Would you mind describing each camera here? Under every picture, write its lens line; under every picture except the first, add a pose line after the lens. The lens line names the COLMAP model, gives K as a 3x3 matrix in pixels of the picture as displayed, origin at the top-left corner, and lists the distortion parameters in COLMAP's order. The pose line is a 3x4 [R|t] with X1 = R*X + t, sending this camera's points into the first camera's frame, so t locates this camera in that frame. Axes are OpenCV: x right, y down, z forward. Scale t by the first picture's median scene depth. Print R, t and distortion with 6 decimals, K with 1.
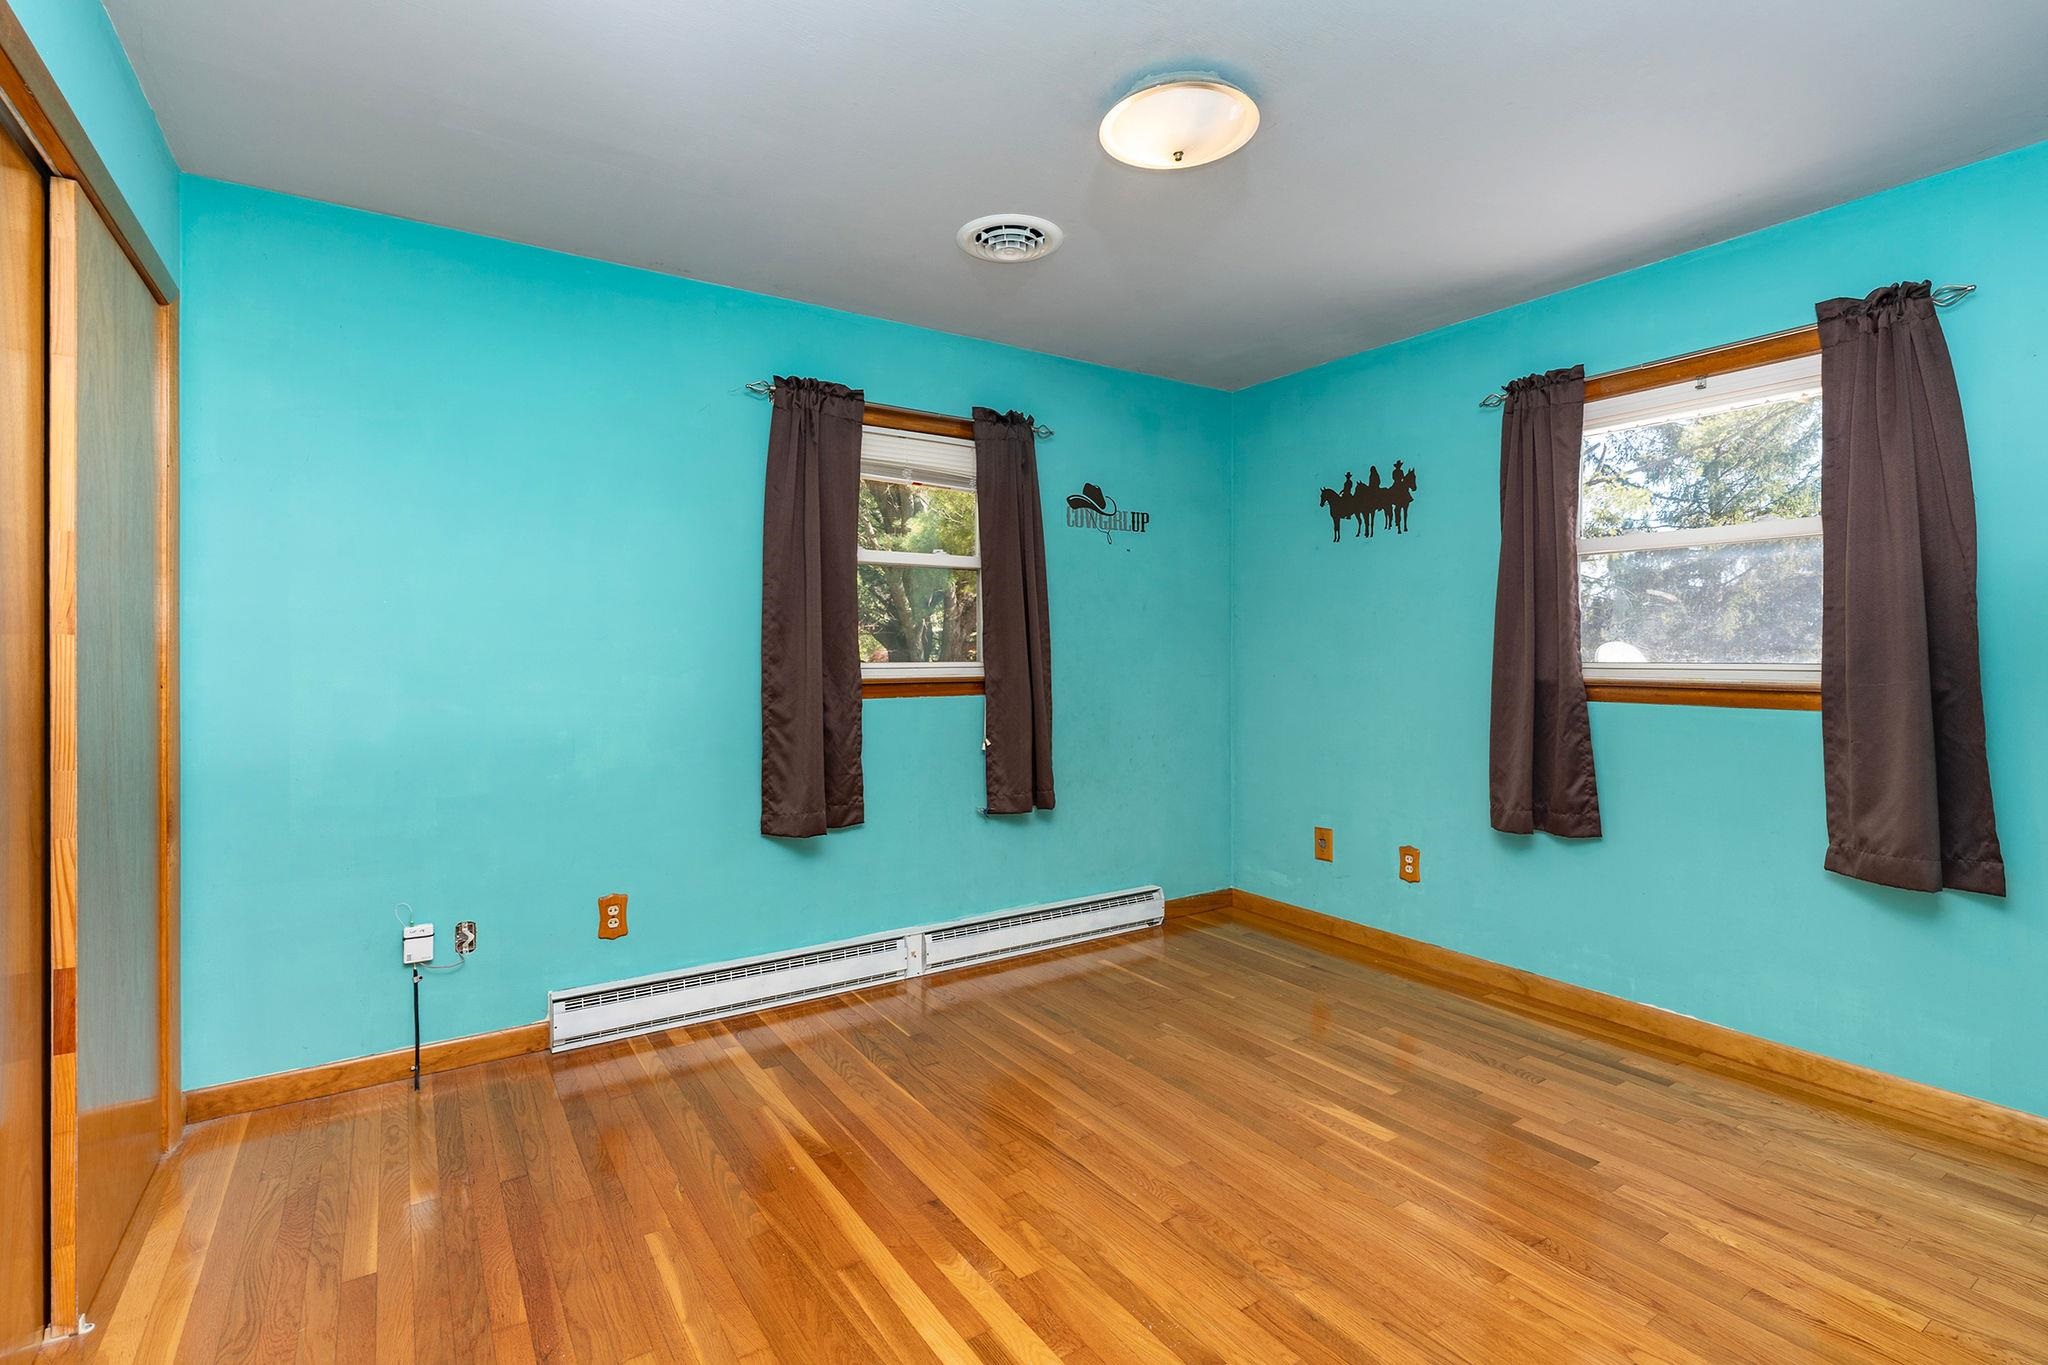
lens RADIAL K [[935.4, 0, 983.8], [0, 935.4, 655.7], [0, 0, 1]] dist [-0.002422, 0.000506]
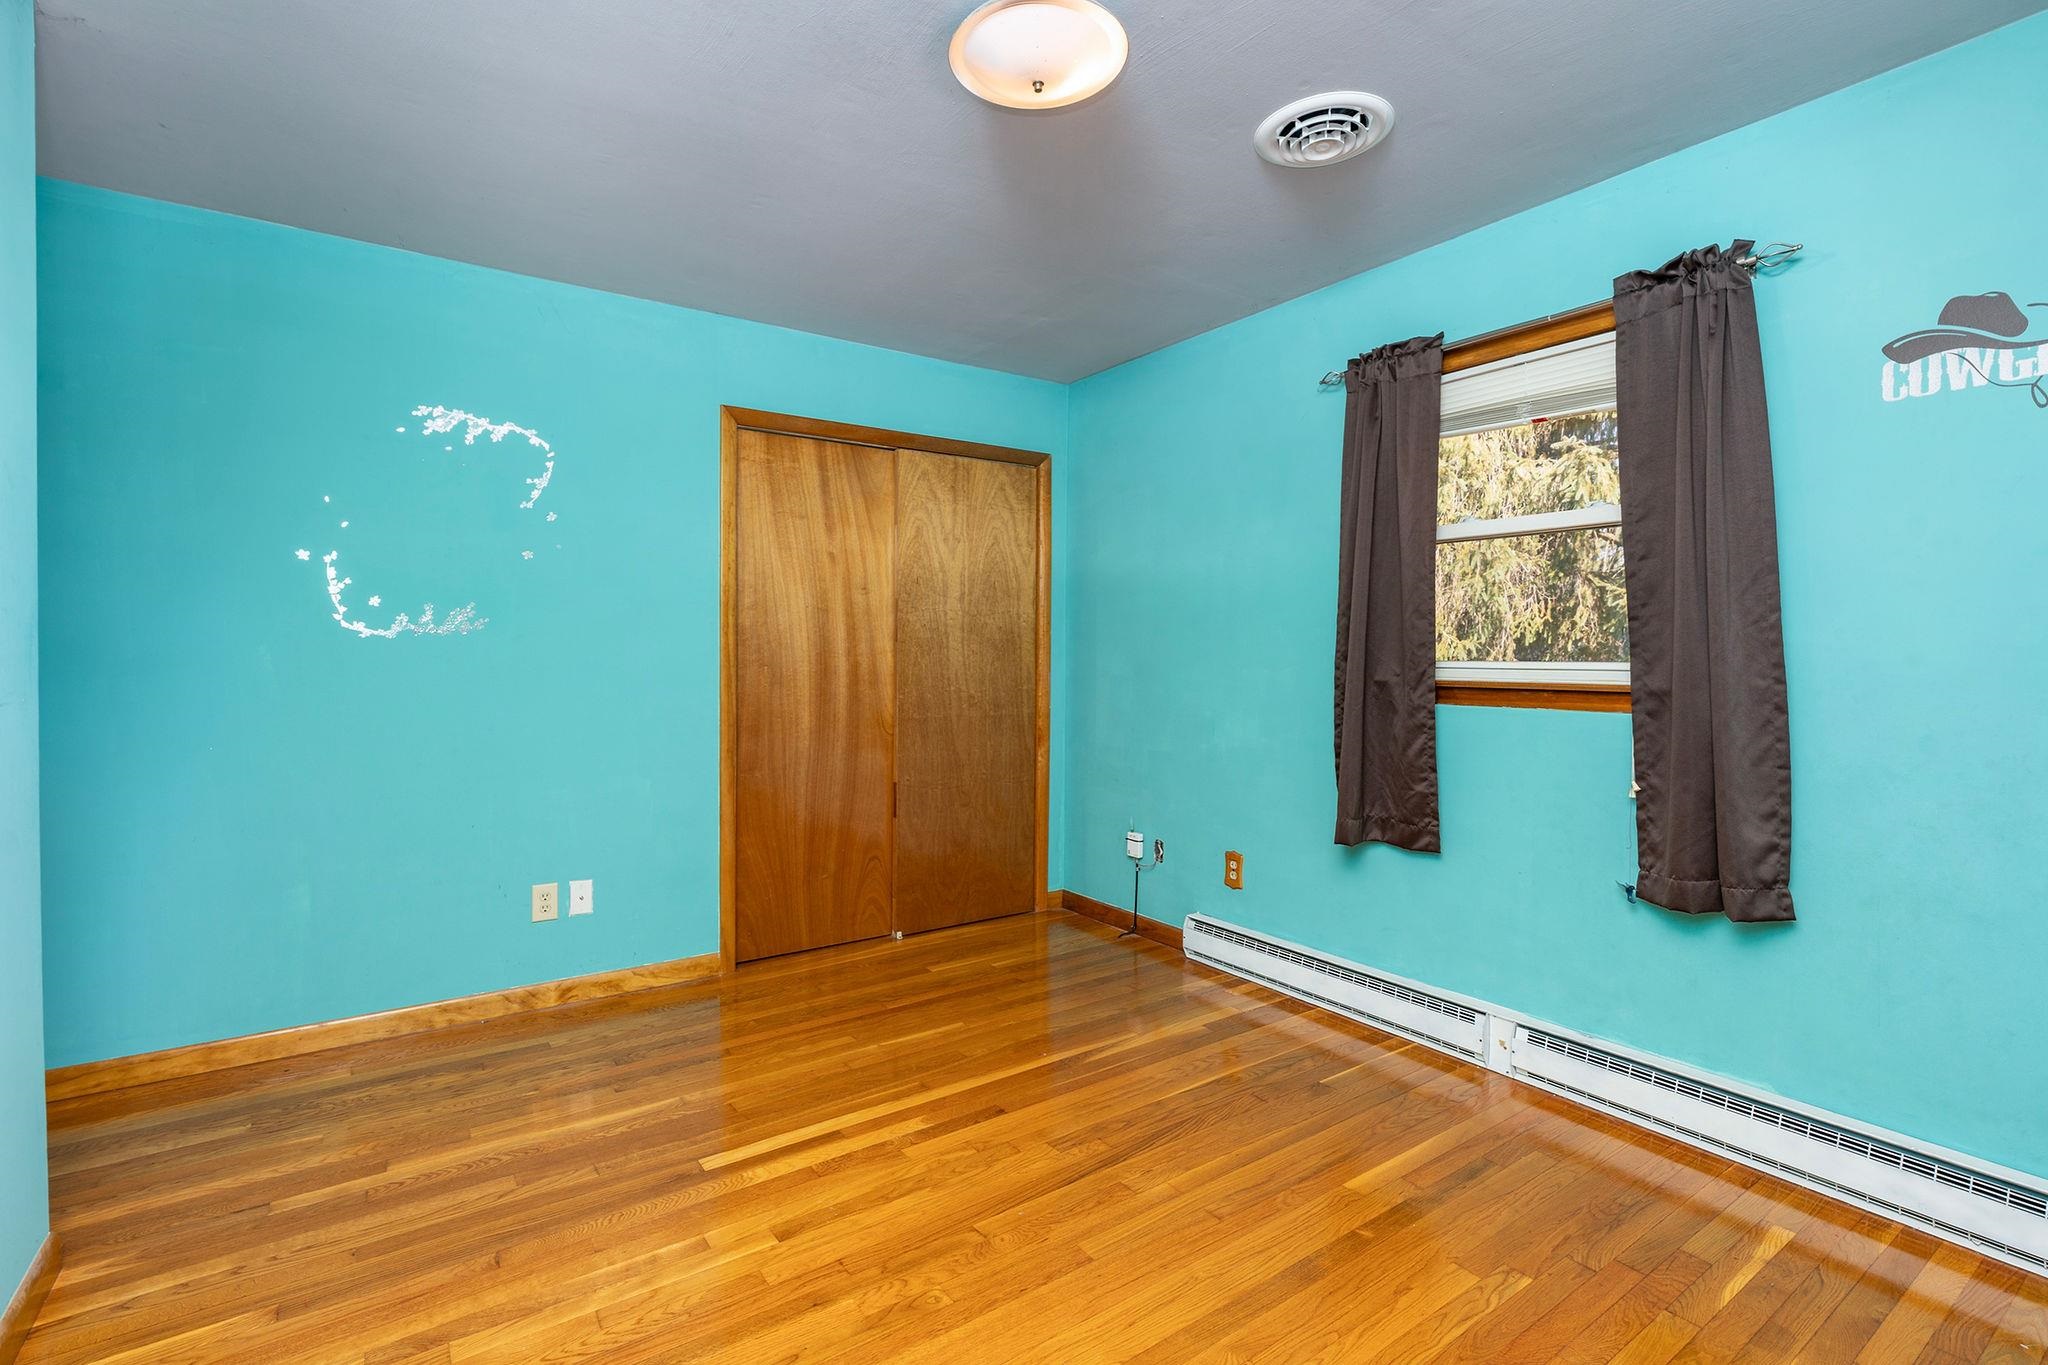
lens RADIAL K [[935.4, 0, 1020.0], [0, 935.4, 664.4], [0, 0, 1]] dist [-0.002422, 0.000506]
pose [[0.038055, 0.014702, -0.999167, 0.690596], [0.000127, 0.999892, 0.014718, -0.001854], [0.999276, -0.000687, 0.038049, 0.596798]]
